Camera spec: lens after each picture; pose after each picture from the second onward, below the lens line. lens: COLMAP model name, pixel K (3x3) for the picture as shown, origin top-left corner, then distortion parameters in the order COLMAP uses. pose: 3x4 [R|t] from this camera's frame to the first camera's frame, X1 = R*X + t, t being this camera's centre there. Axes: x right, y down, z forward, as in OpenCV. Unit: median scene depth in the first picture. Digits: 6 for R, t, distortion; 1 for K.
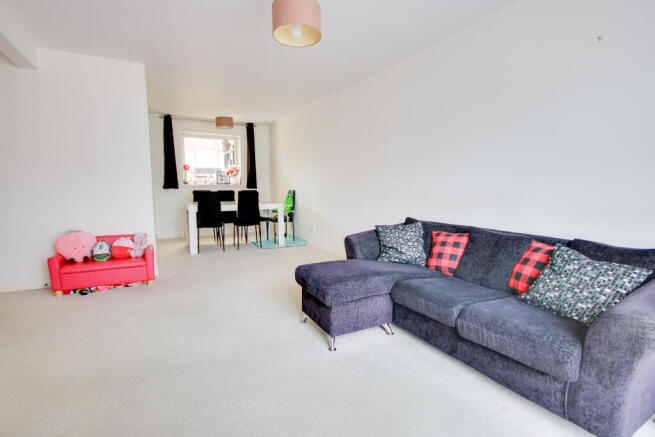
lens RADIAL K [[309.1, 0, 327.5], [0, 309.1, 218.5], [0, 0, 1]] dist [-0.000787, -0.000526]
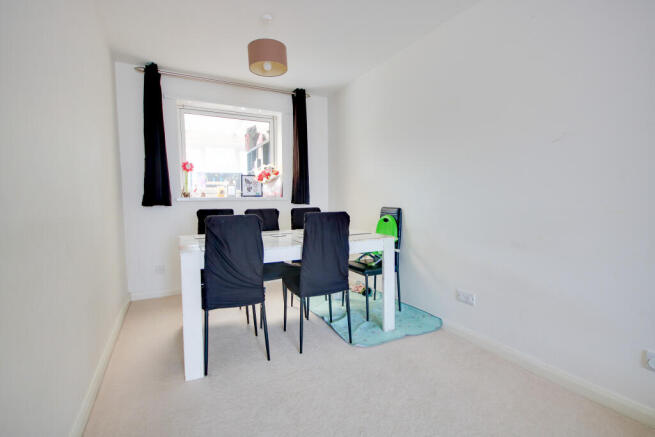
lens RADIAL K [[309.1, 0, 327.5], [0, 309.1, 218.5], [0, 0, 1]] dist [-0.000787, -0.000526]
pose [[0.999454, -0.005218, -0.032630, -0.190929], [0.003868, 0.999139, -0.041309, -0.049940], [0.032817, 0.041160, 0.998613, 0.464409]]
